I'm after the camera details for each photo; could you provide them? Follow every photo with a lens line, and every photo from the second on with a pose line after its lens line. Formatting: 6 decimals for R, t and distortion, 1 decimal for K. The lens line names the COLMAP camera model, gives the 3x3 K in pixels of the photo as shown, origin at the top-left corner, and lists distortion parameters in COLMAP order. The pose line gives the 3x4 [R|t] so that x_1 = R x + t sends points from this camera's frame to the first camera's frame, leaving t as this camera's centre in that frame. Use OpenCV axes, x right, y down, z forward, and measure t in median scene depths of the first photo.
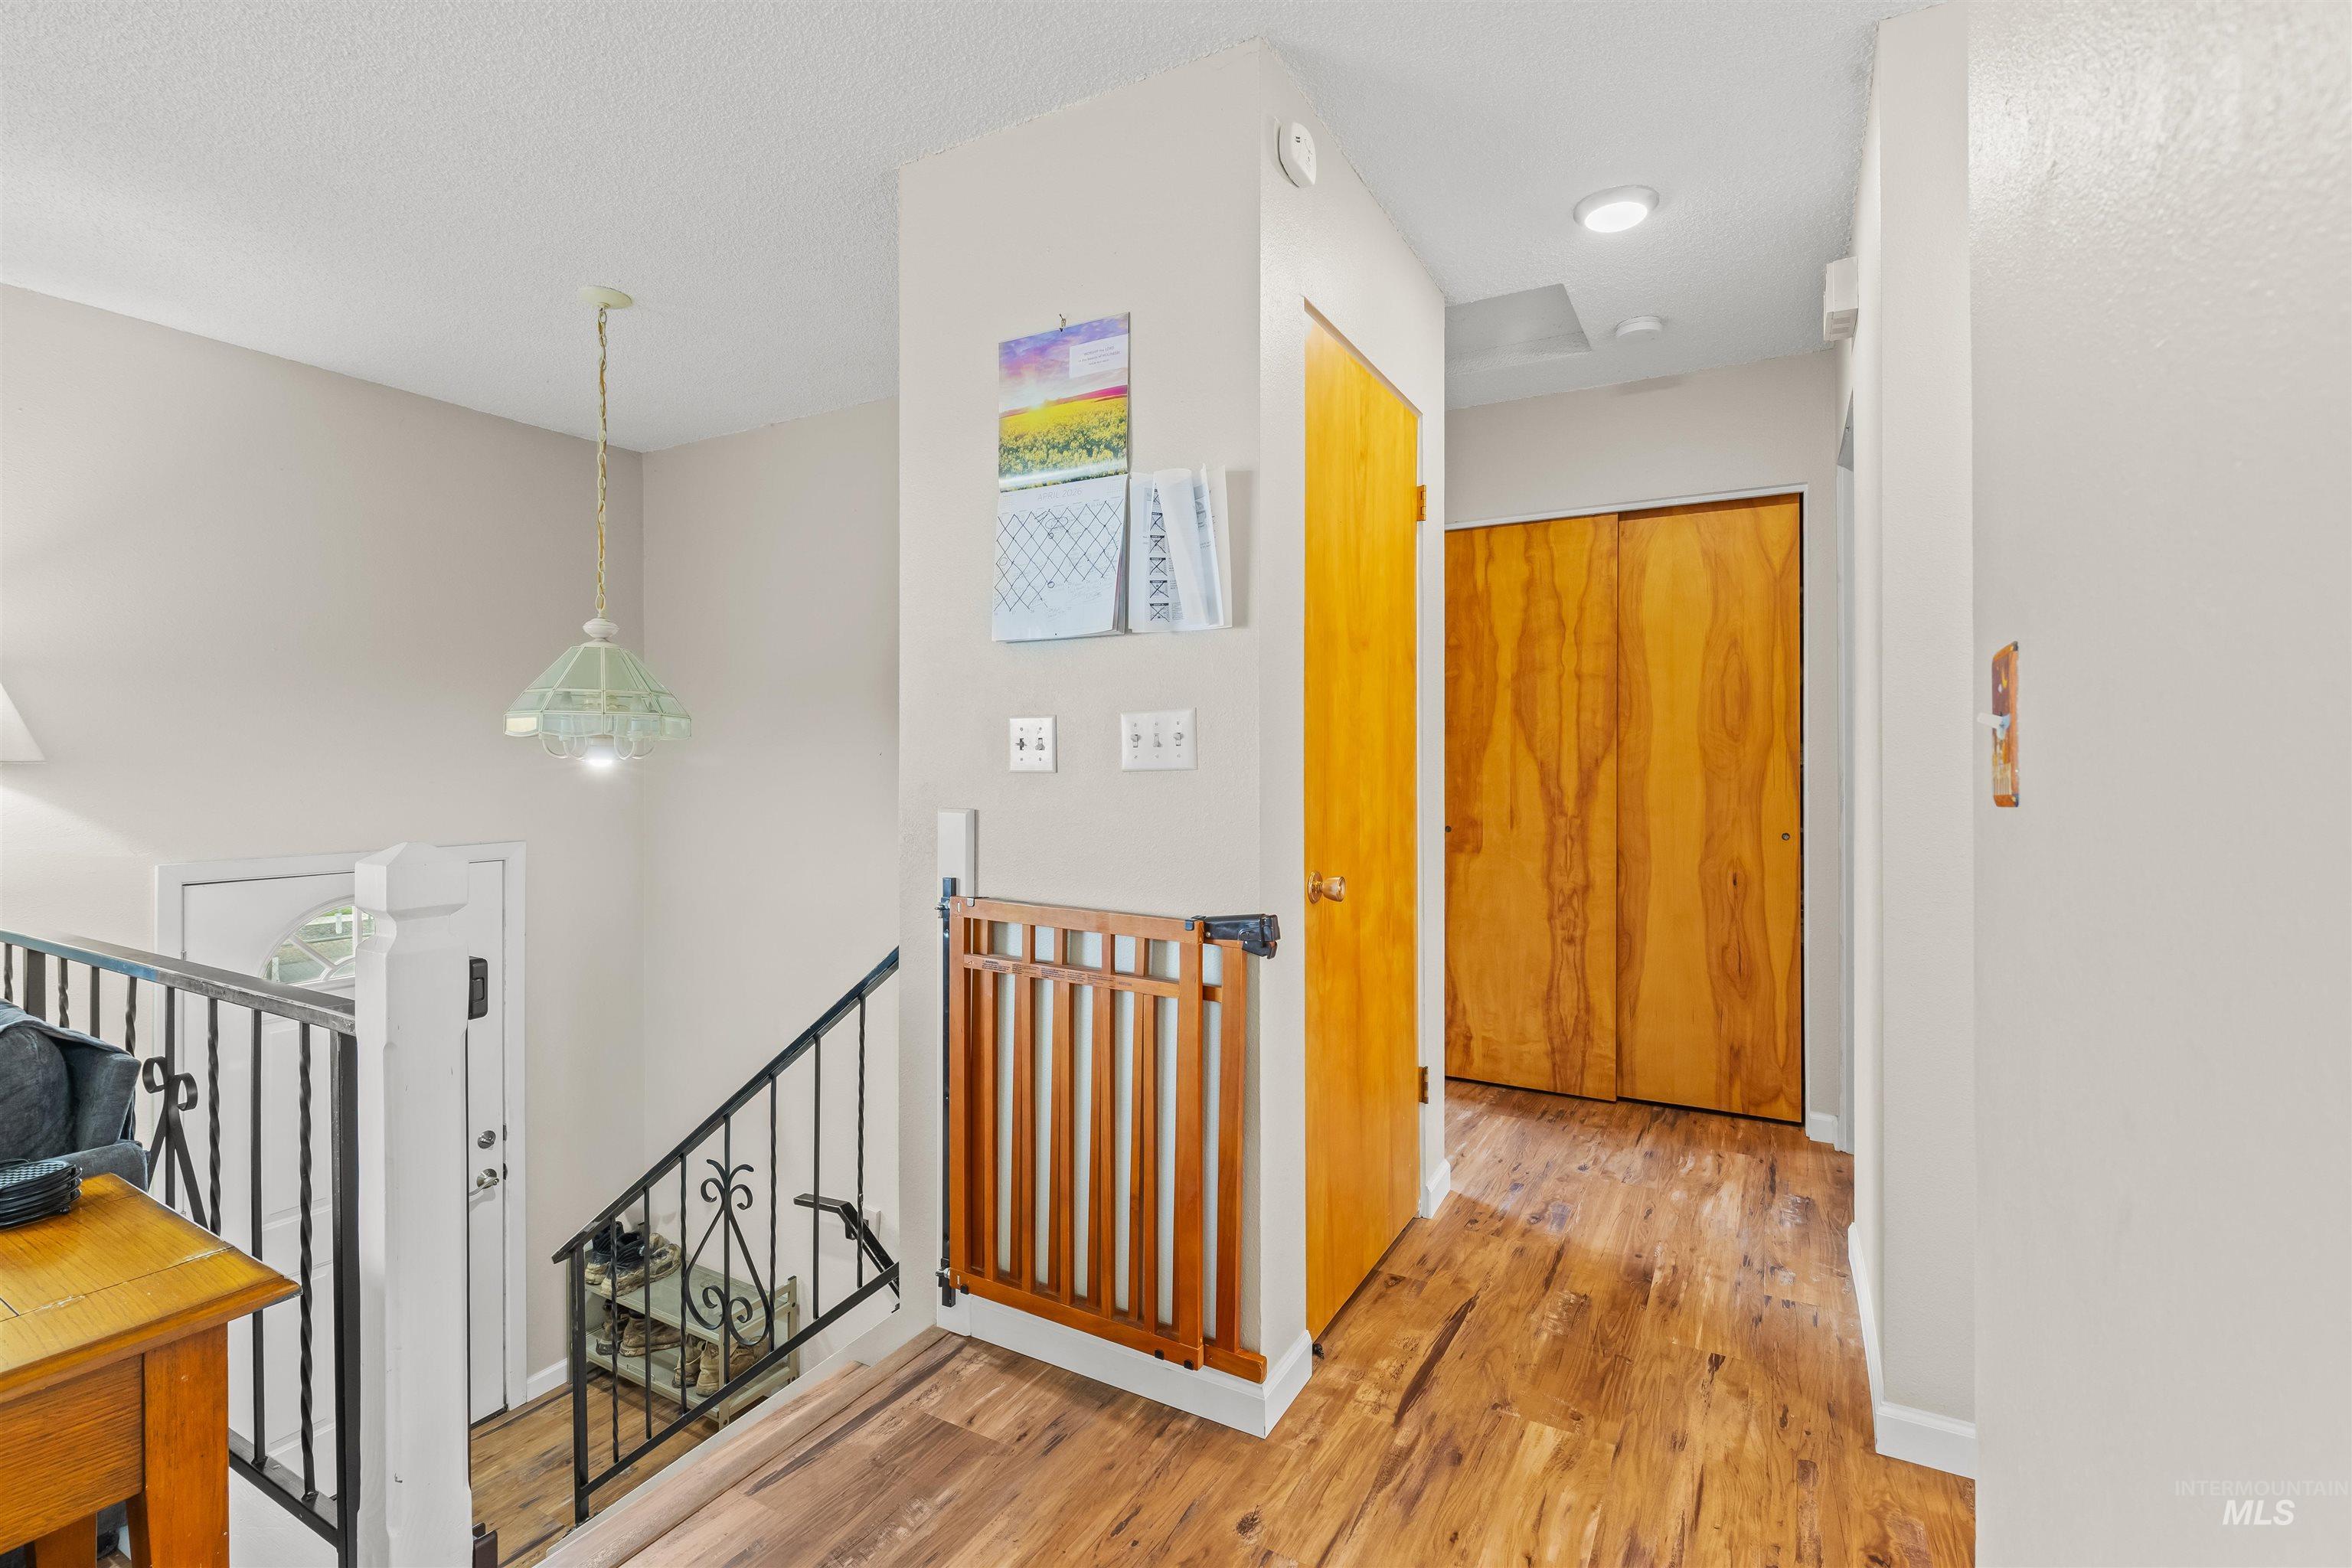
lens RADIAL K [[1056.0, 0, 1193.4], [0, 1056.0, 774.3], [0, 0, 1]] dist [-0.002886, -0.000002]
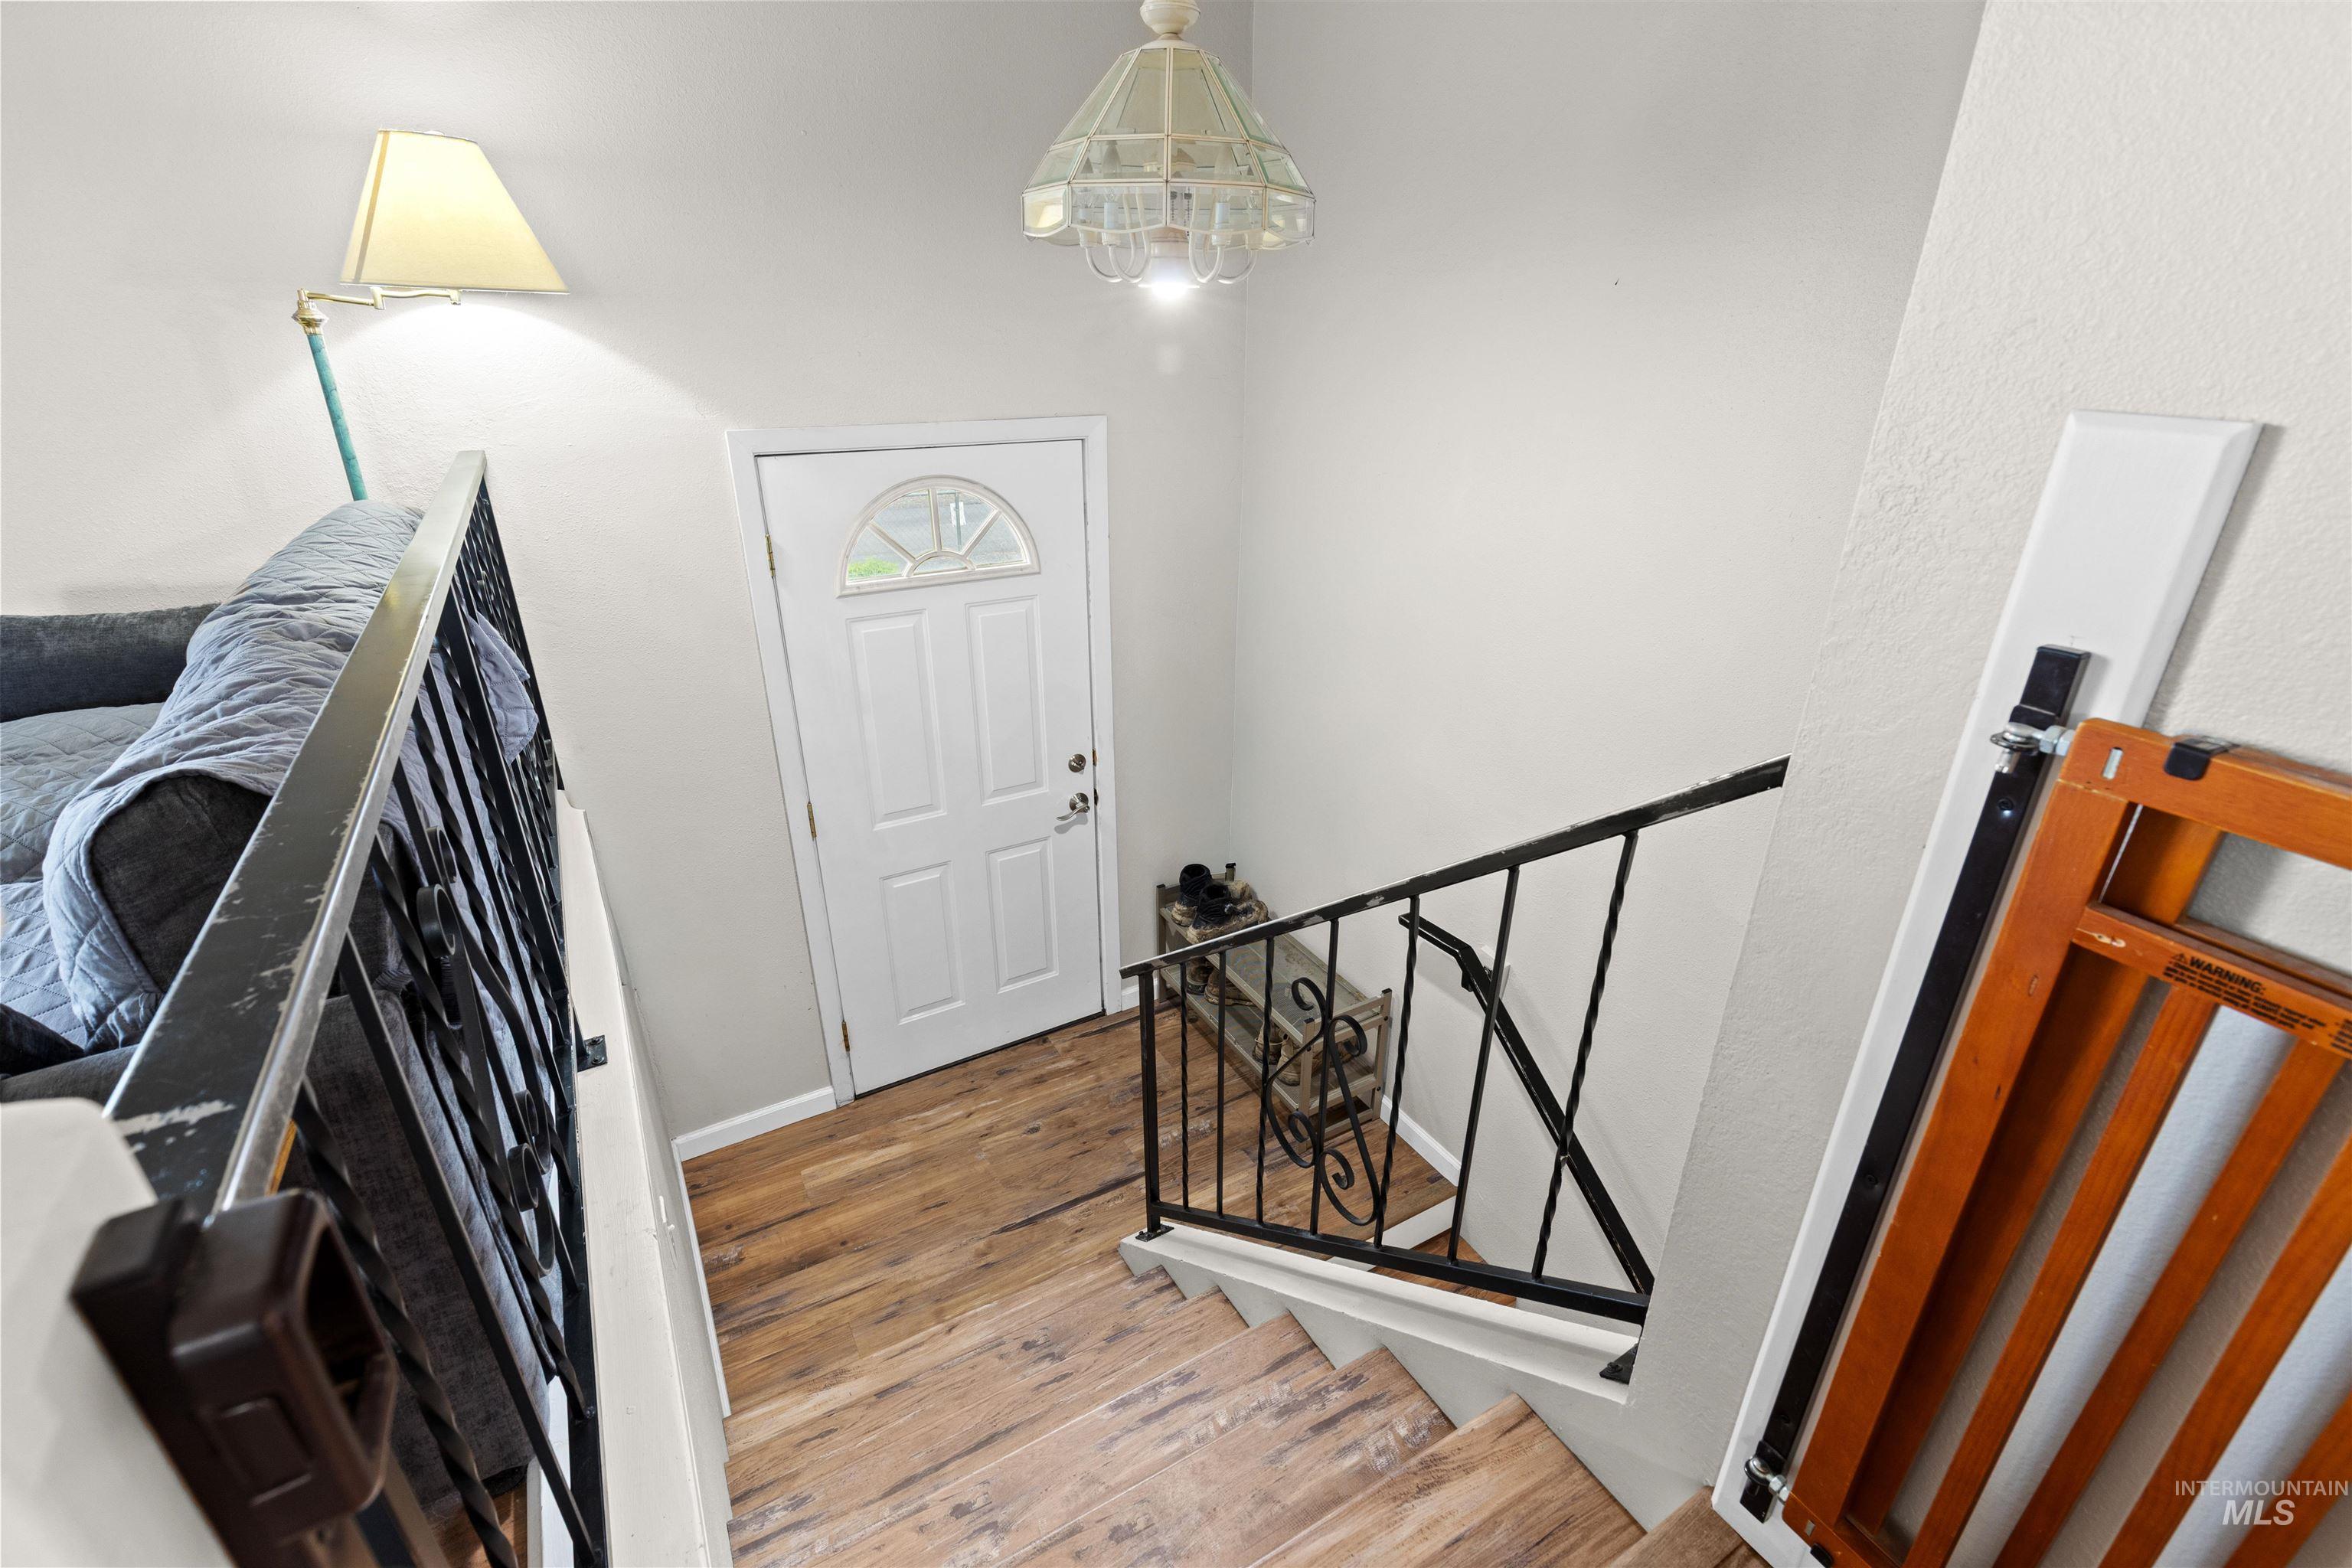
lens RADIAL K [[1056.0, 0, 1193.4], [0, 1056.0, 774.3], [0, 0, 1]] dist [-0.002886, -0.000002]
pose [[0.860361, 0.204232, -0.466978, -0.186219], [-0.008609, 0.921901, 0.387330, 0.007674], [0.509612, -0.329224, 0.794926, 0.377961]]
